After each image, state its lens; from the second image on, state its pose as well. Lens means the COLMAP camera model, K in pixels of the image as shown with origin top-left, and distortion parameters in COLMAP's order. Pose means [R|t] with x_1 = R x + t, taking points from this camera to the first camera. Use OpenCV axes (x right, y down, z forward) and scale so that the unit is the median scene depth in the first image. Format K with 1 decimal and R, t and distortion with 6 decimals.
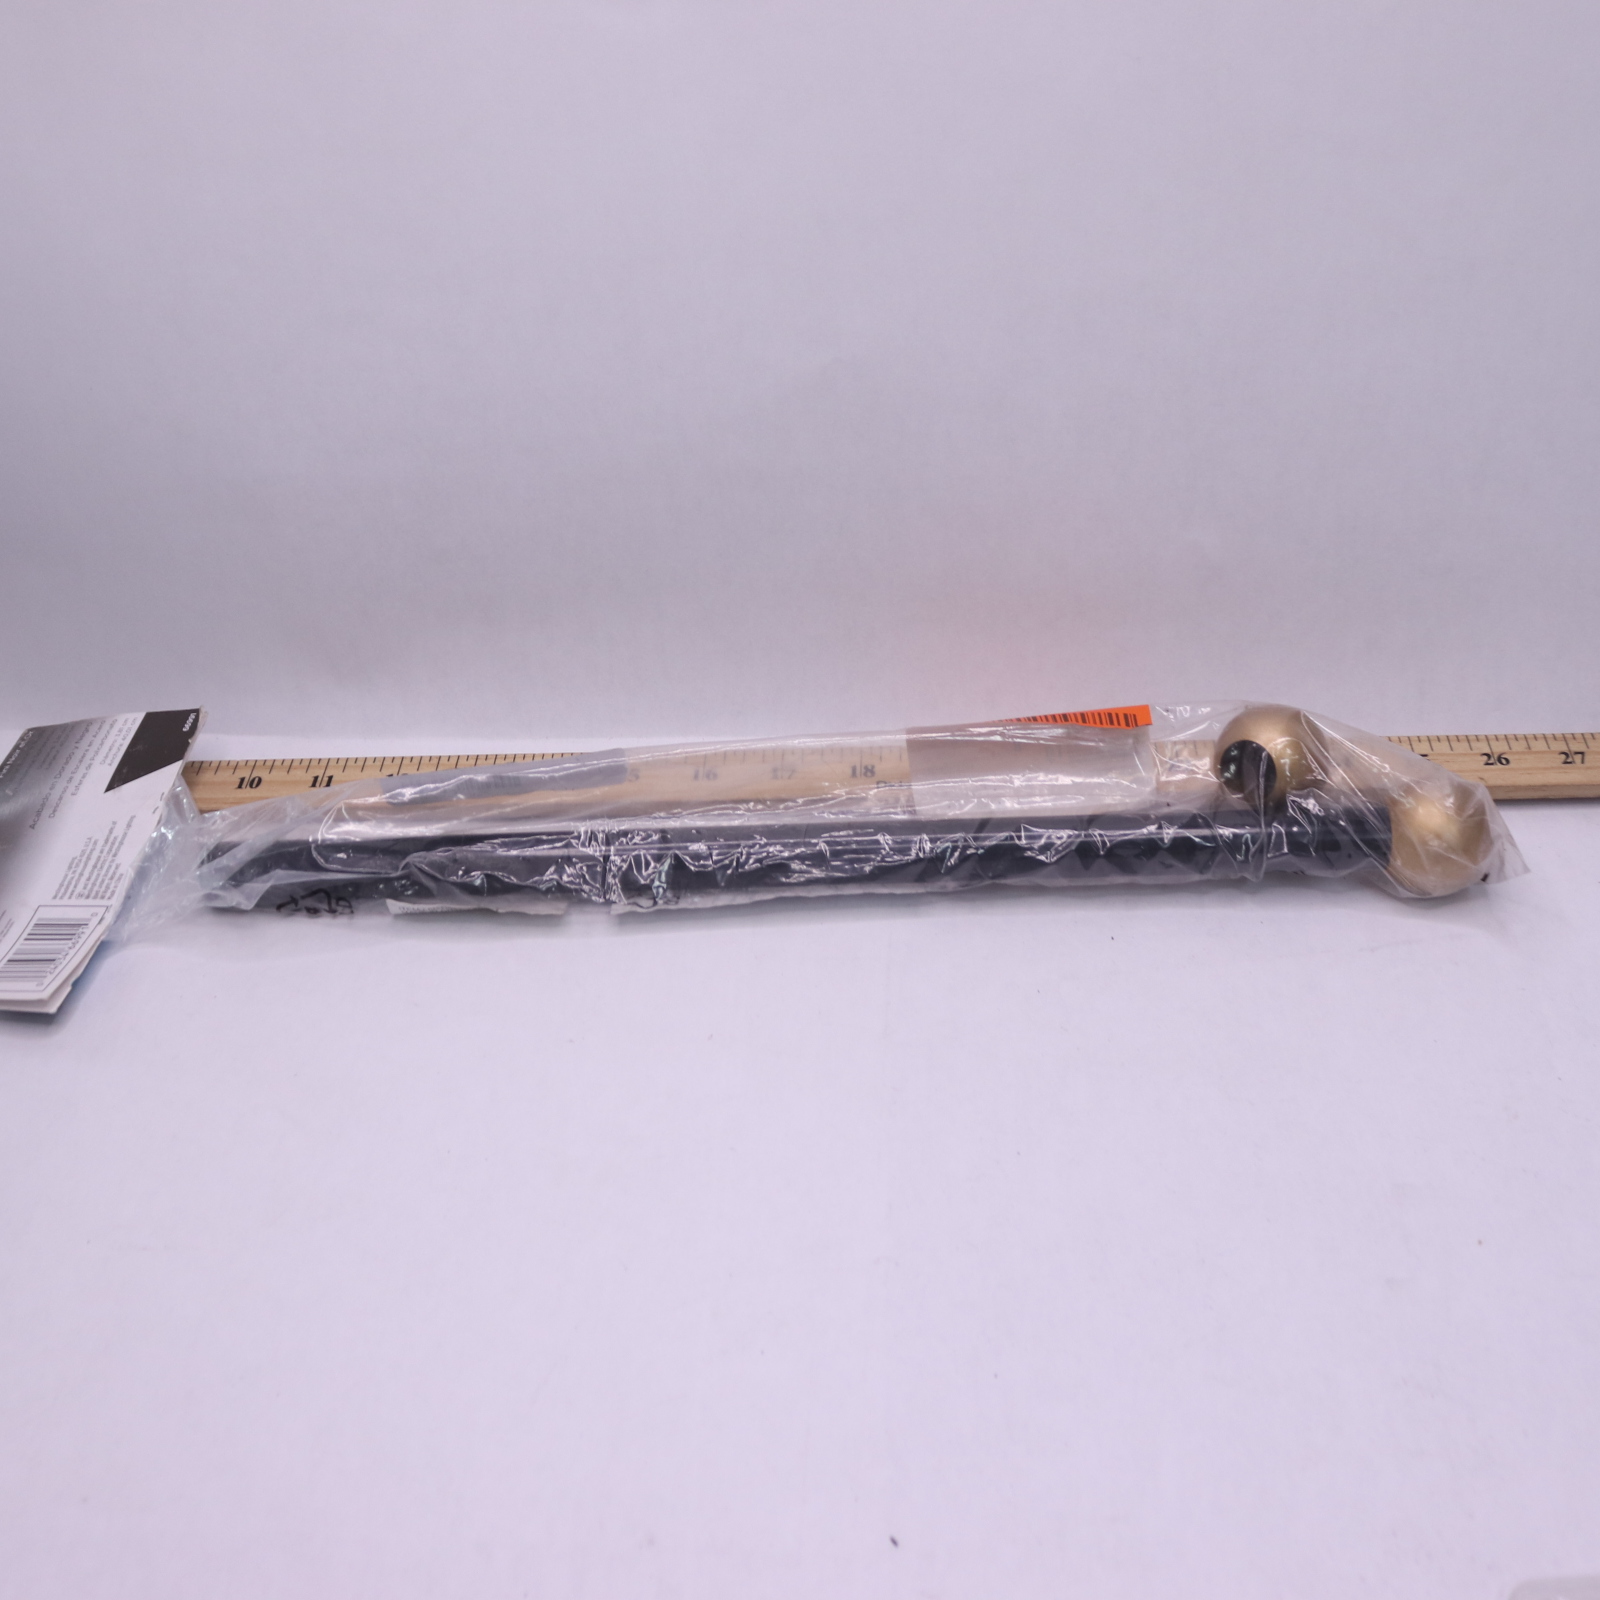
lens RADIAL K [[2071.7, 0, 799.8], [0, 2071.7, 796.6], [0, 0, 1]] dist [-0.172624, 0.000000]
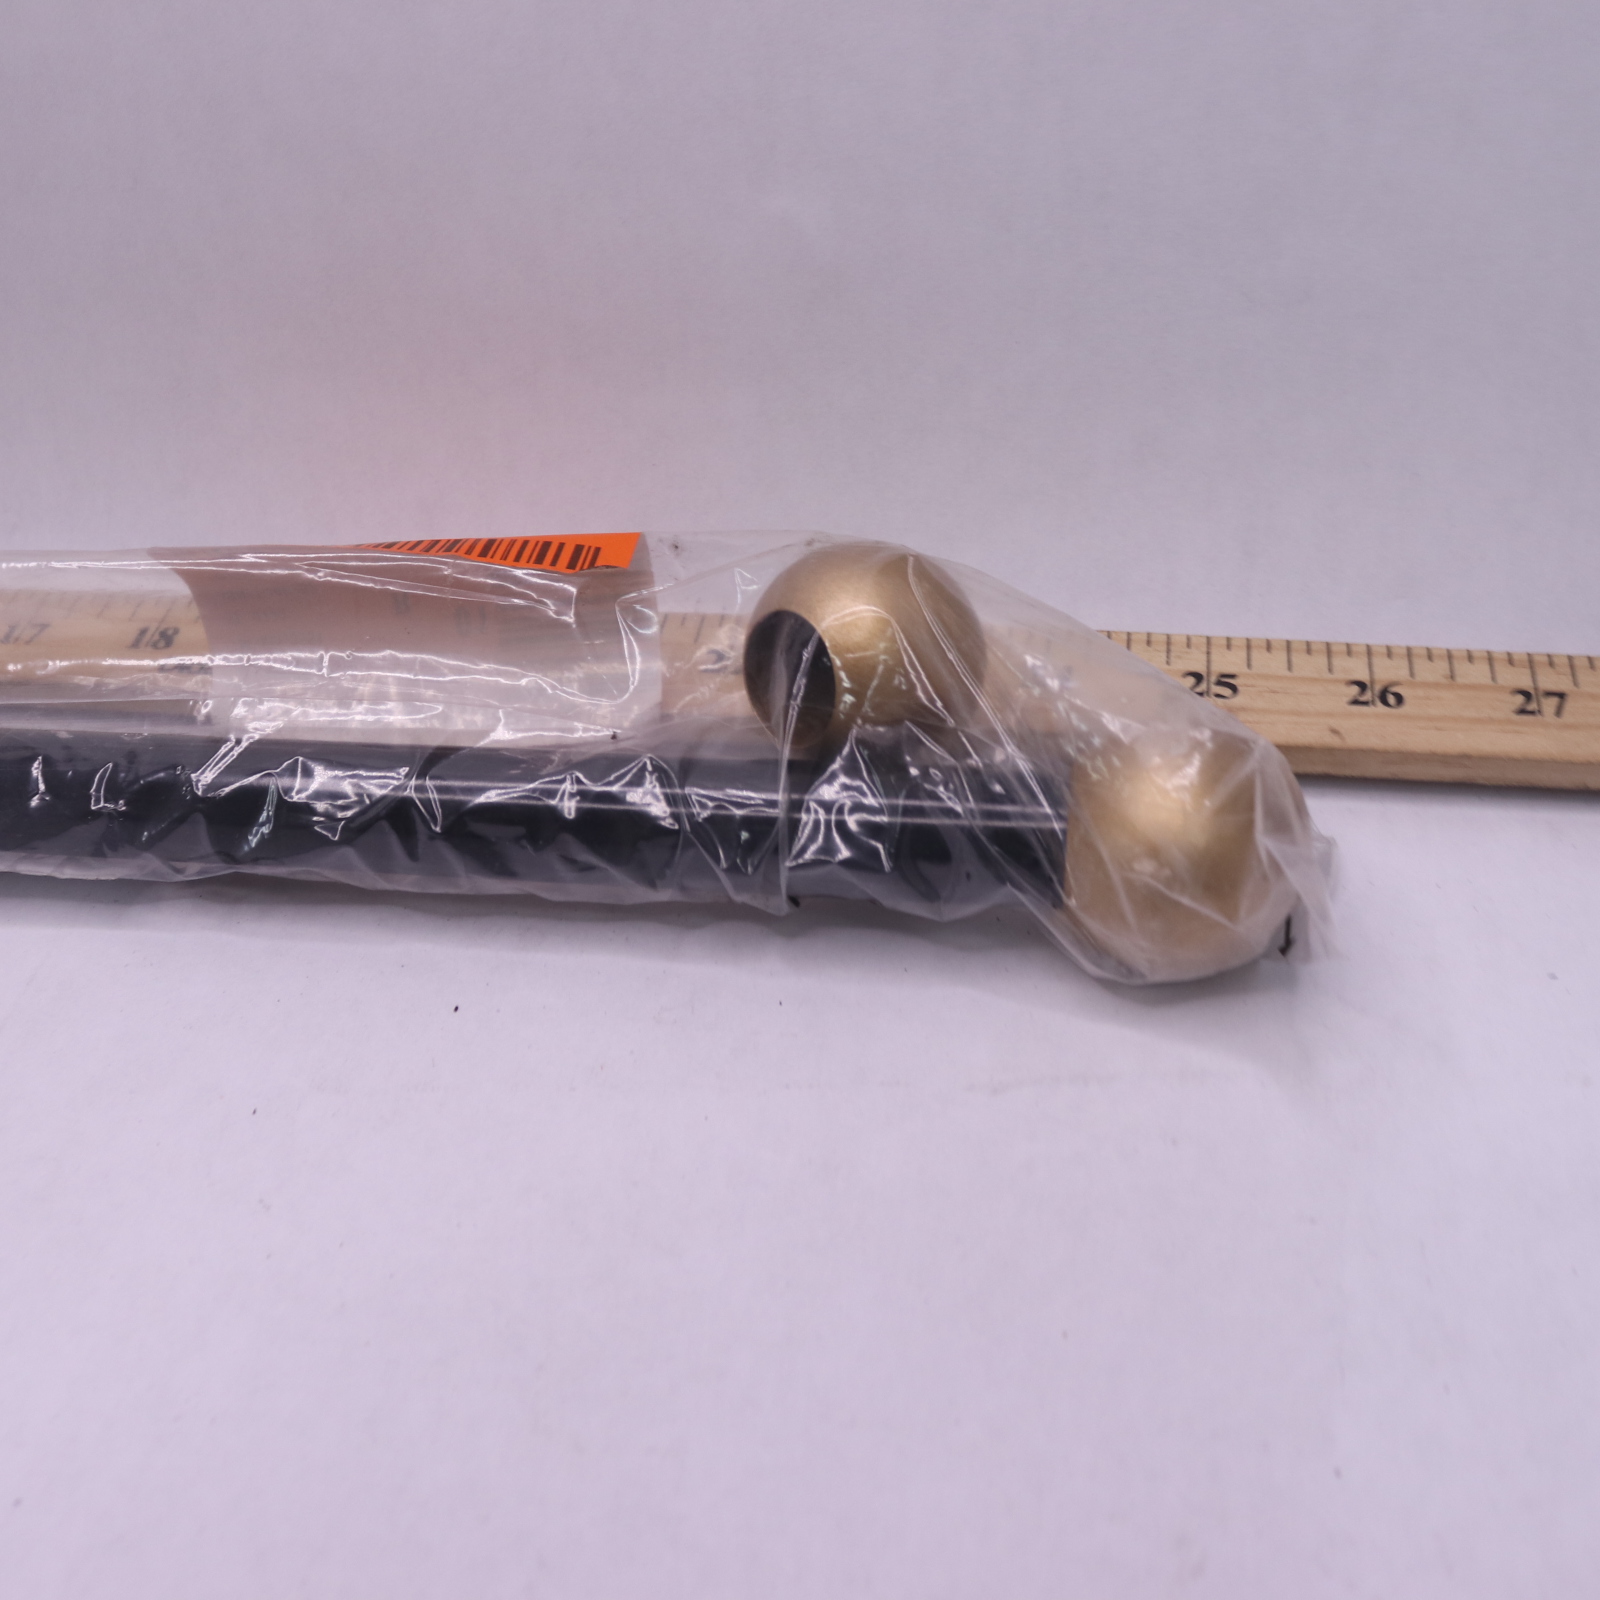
lens RADIAL K [[2071.7, 0, 800.4], [0, 2071.7, 807.6], [0, 0, 1]] dist [-0.172624, 0.000000]
pose [[0.993709, 0.073561, -0.084452, 0.253430], [-0.069954, 0.996539, 0.044907, -0.003841], [0.087463, -0.038716, 0.995415, 0.511025]]
